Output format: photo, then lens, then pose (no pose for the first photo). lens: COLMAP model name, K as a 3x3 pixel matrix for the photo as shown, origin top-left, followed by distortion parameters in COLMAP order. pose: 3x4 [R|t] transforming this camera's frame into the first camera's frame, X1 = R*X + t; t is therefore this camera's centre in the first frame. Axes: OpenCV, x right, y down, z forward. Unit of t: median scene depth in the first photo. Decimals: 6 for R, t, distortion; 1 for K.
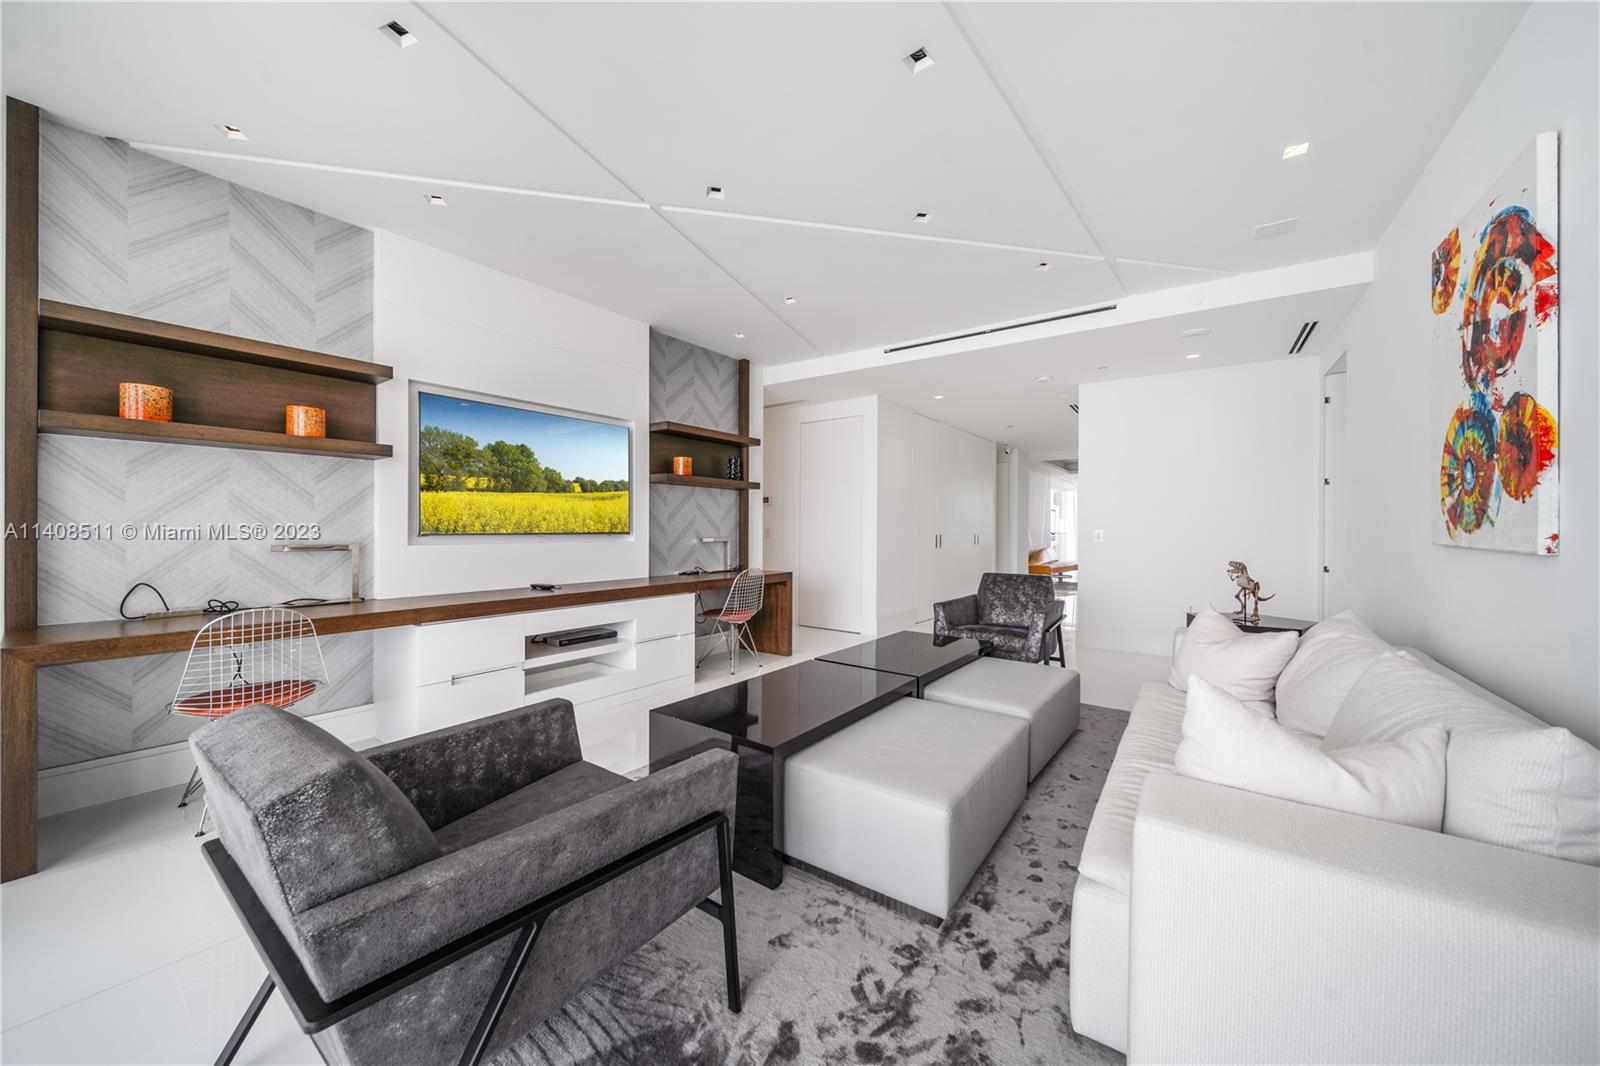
lens RADIAL K [[573.0, 0, 800.0], [0, 573.0, 529.0], [0, 0, 1]] dist [0.000651, 0.000111]
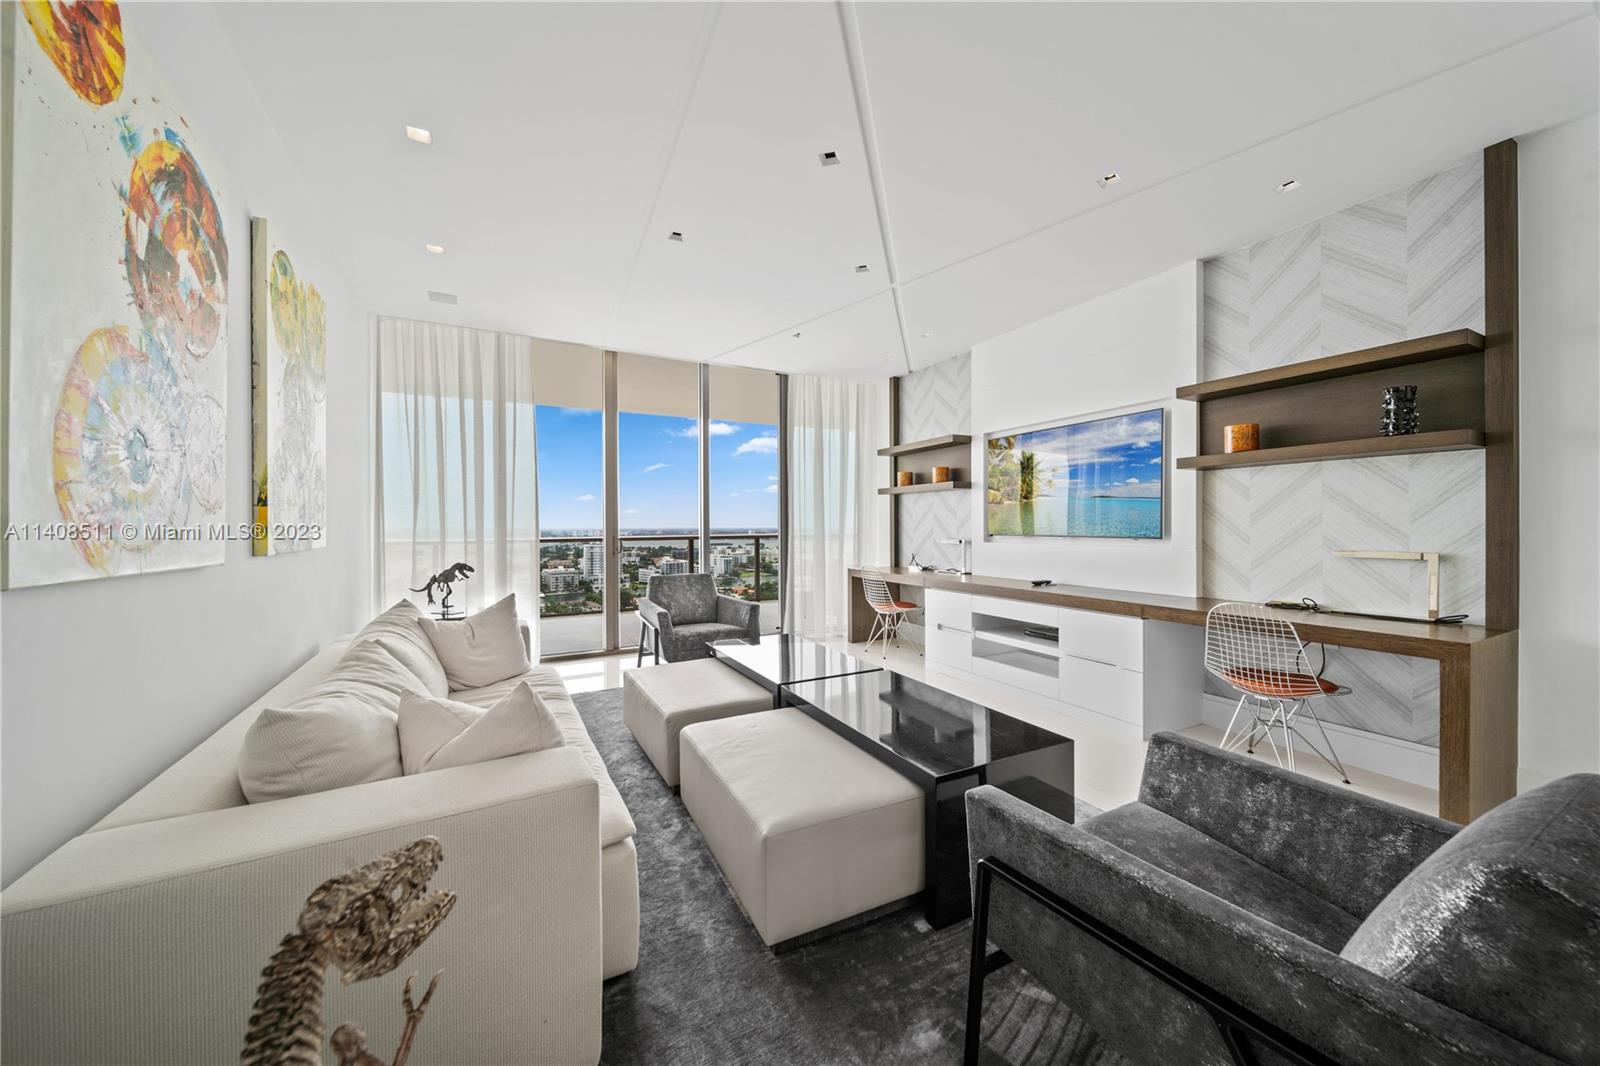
lens RADIAL K [[573.0, 0, 803.0], [0, 573.0, 533.1], [0, 0, 1]] dist [0.000651, 0.000111]
pose [[-0.434688, -0.001640, -0.900580, 0.743863], [-0.007160, 0.999973, 0.001635, 0.003330], [0.900553, 0.007159, -0.434688, 1.014803]]
